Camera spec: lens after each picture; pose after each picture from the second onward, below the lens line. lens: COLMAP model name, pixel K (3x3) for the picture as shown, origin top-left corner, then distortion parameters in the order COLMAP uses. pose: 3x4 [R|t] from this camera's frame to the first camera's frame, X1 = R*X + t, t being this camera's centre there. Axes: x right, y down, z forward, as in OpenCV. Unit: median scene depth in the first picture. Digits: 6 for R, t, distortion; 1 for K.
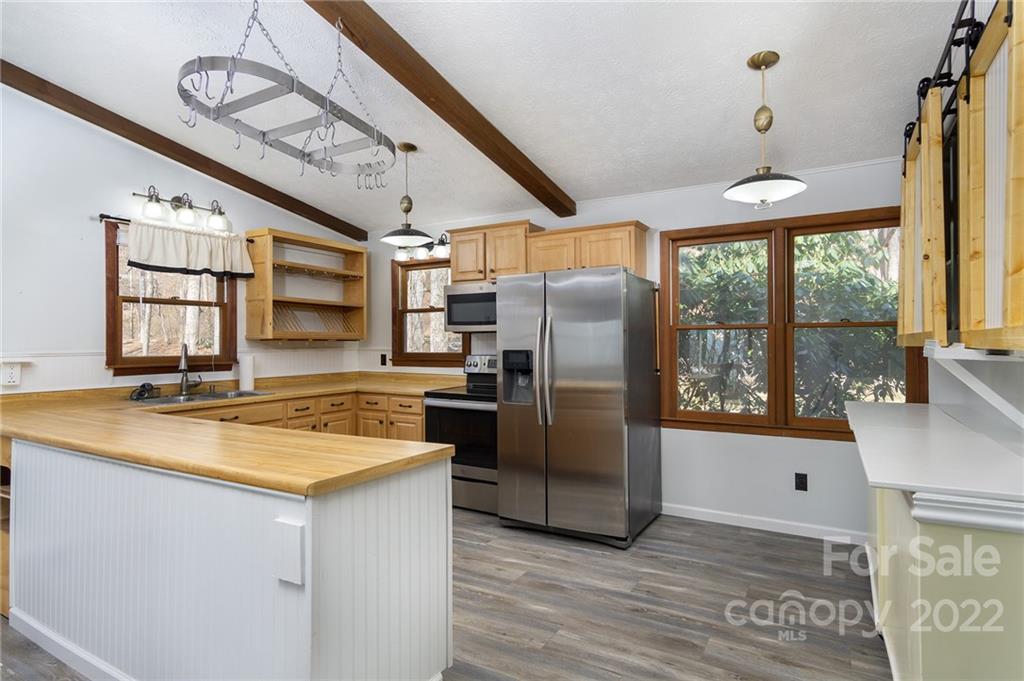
lens RADIAL K [[540.2, 0, 529.9], [0, 540.2, 340.0], [0, 0, 1]] dist [0.000912, 0.004827]
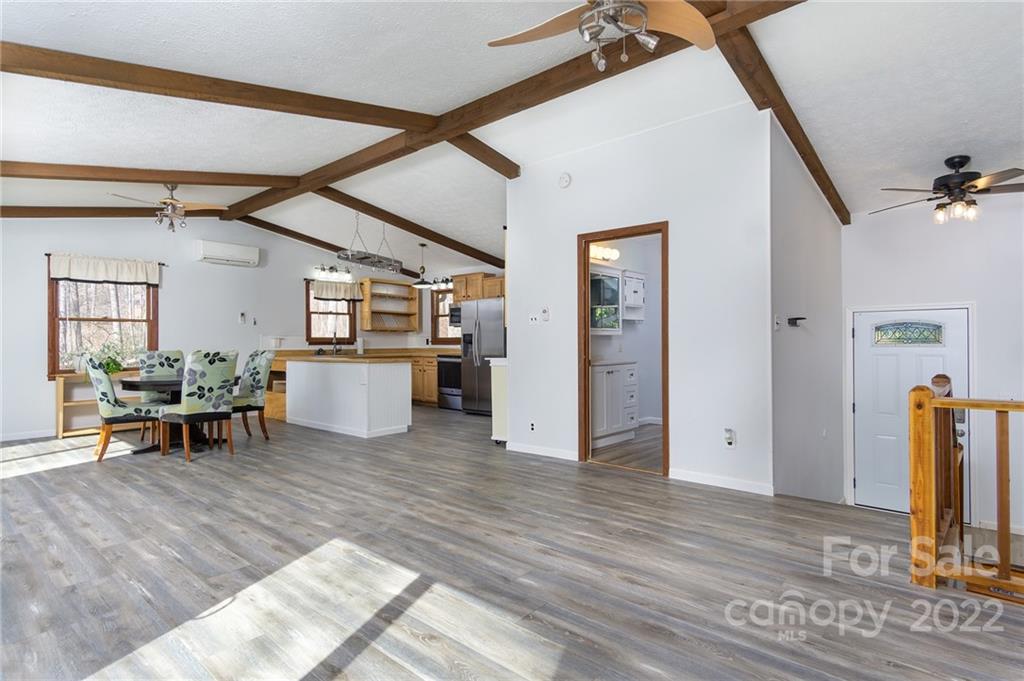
lens RADIAL K [[540.2, 0, 513.7], [0, 540.2, 337.8], [0, 0, 1]] dist [0.000912, 0.004827]
pose [[0.976379, -0.002821, -0.216045, 0.564621], [0.002619, 0.999996, -0.001220, 0.035011], [0.216048, 0.000625, 0.976383, -1.016402]]
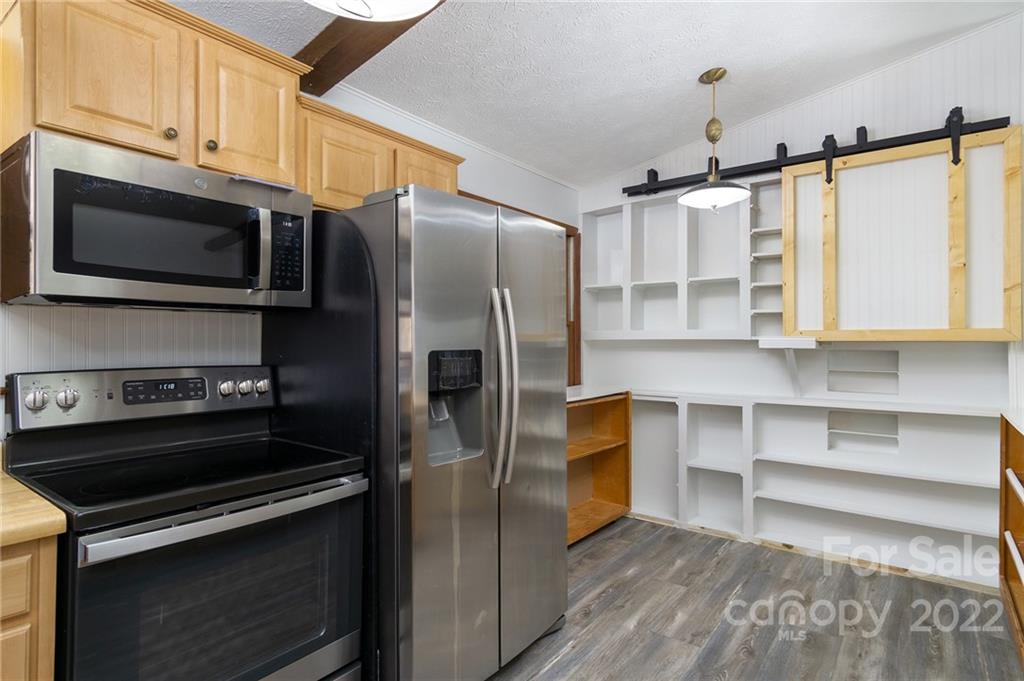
lens RADIAL K [[540.2, 0, 511.6], [0, 540.2, 340.0], [0, 0, 1]] dist [0.000912, 0.004827]
pose [[0.153810, 0.005937, 0.988083, -0.433439], [-0.005237, 0.999973, -0.005194, 0.010470], [-0.988087, -0.004376, 0.153837, 0.766978]]
